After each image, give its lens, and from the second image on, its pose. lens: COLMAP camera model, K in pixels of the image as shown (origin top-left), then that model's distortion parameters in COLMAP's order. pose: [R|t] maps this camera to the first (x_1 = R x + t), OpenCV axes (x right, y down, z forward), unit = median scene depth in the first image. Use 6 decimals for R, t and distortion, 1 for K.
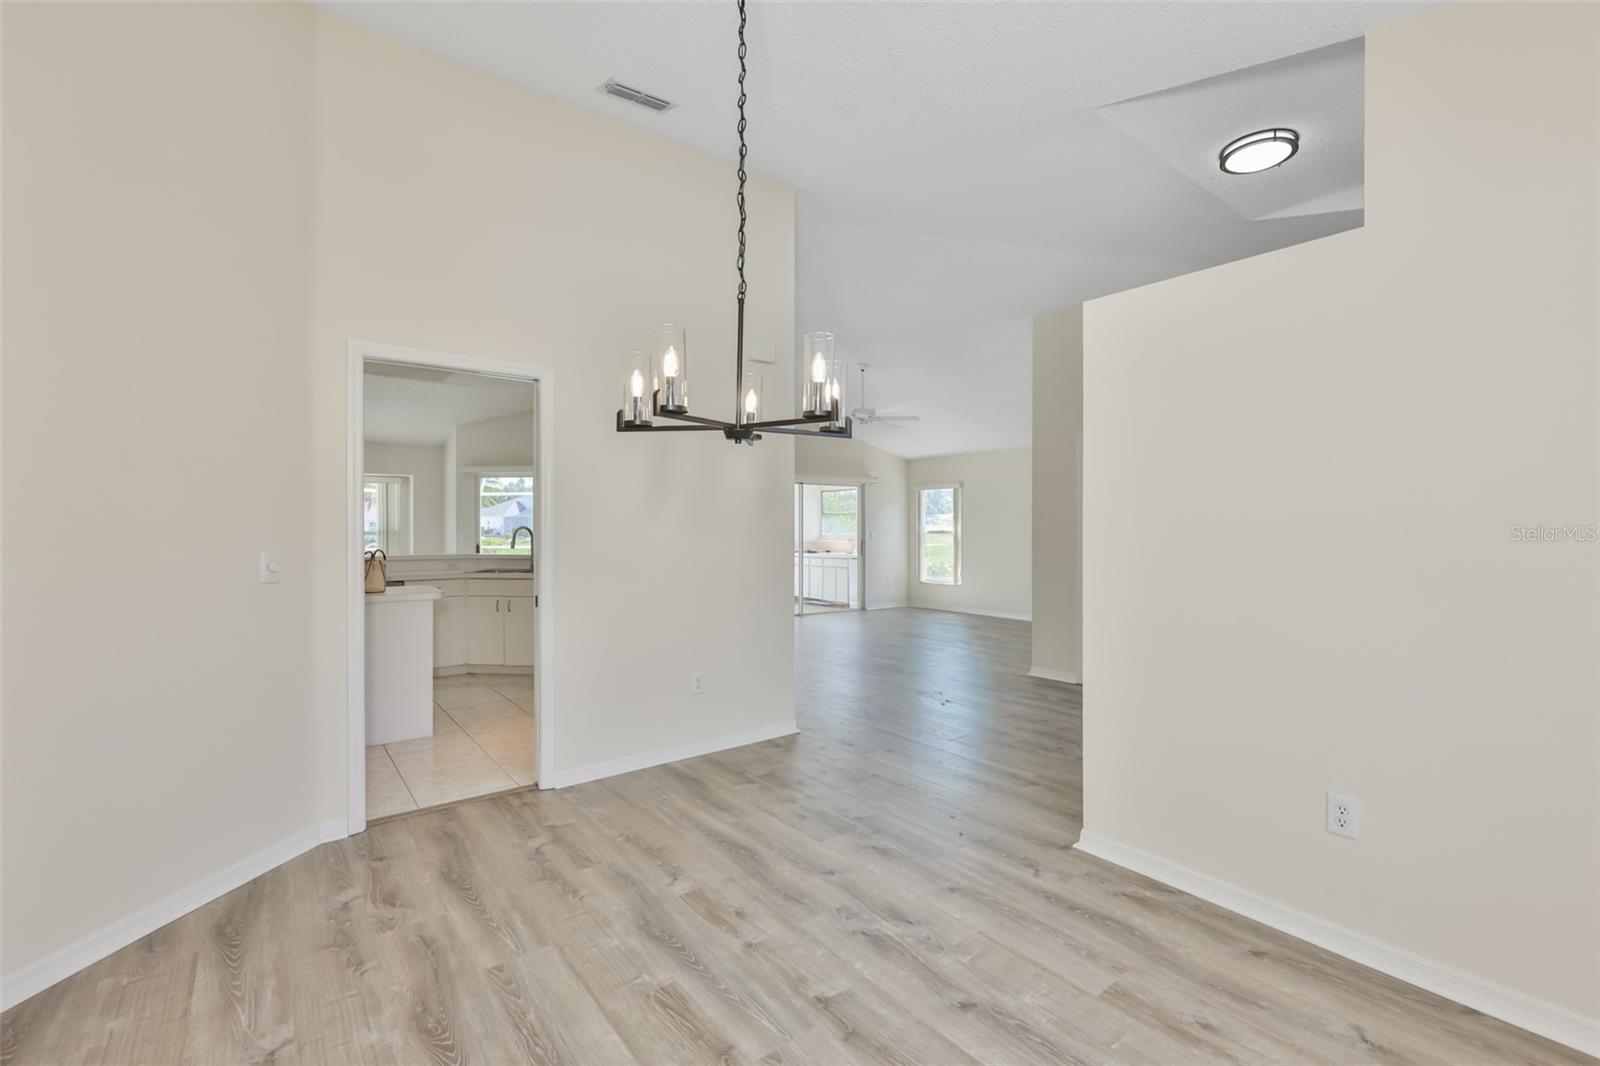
lens RADIAL K [[693.1, 0, 809.6], [0, 693.1, 527.5], [0, 0, 1]] dist [0.000159, -0.000116]
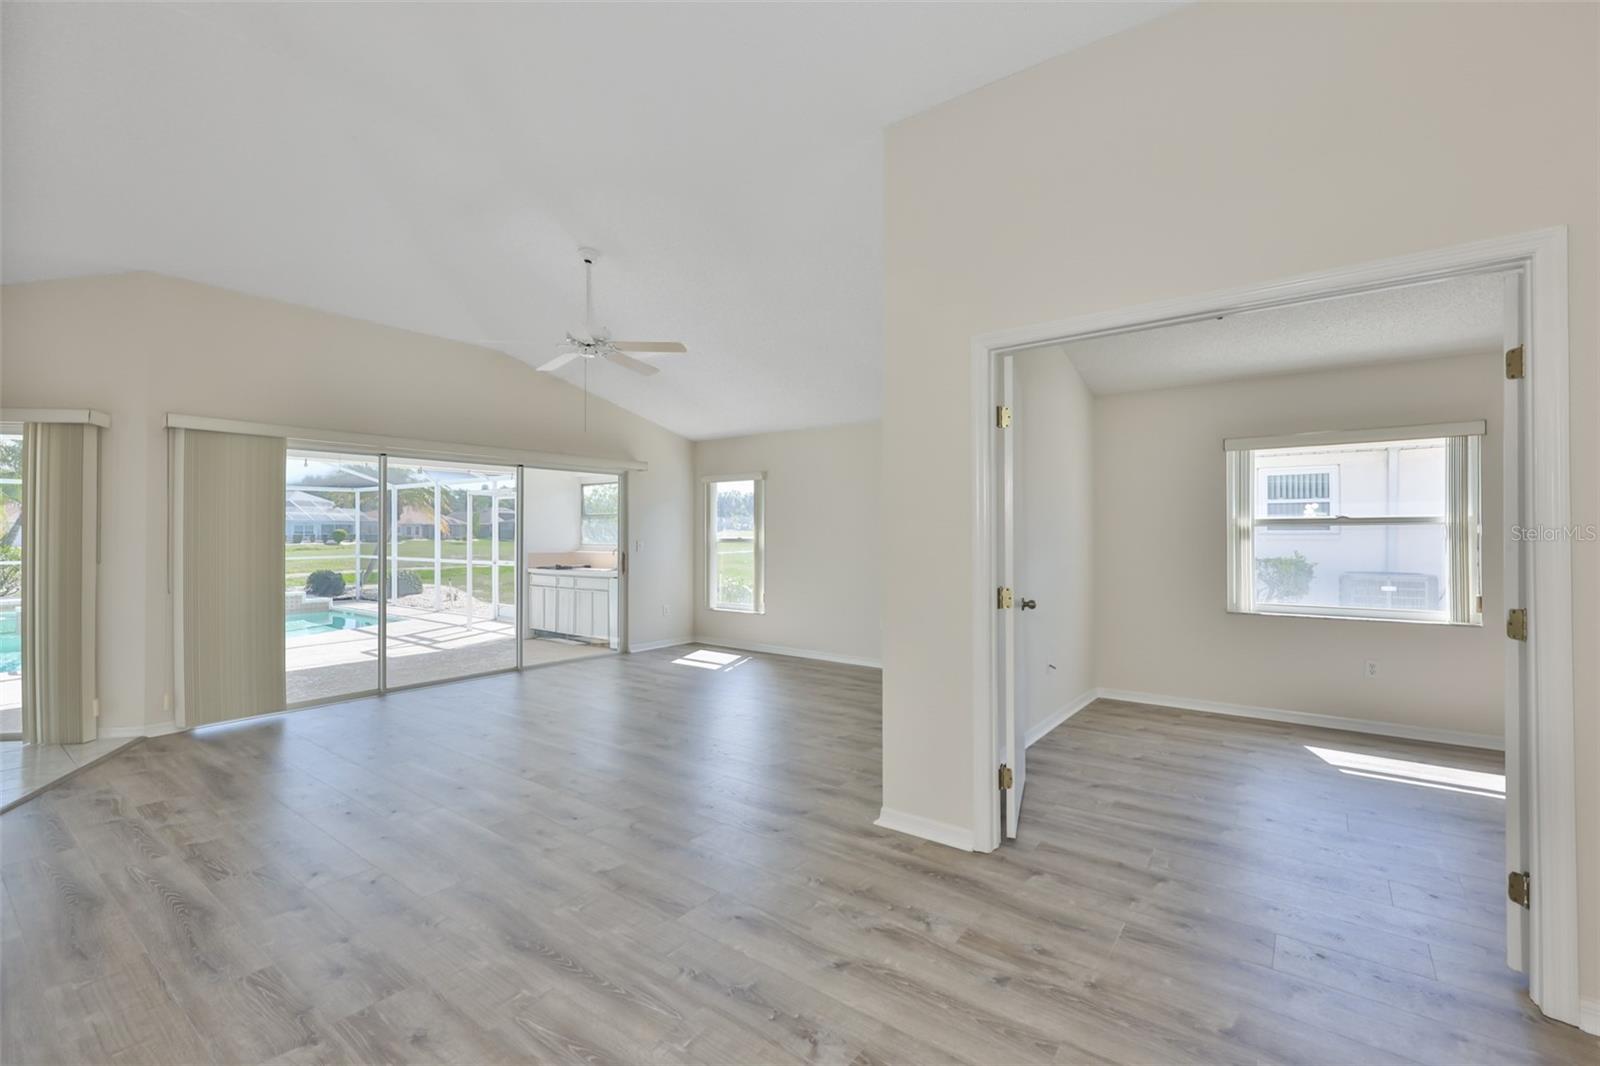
lens RADIAL K [[693.1, 0, 809.6], [0, 693.1, 527.5], [0, 0, 1]] dist [0.000159, -0.000116]
pose [[0.964760, 0.001722, 0.263127, 0.070077], [-0.000076, 0.999980, -0.006264, -0.002248], [-0.263132, 0.006023, 0.964741, 0.274685]]
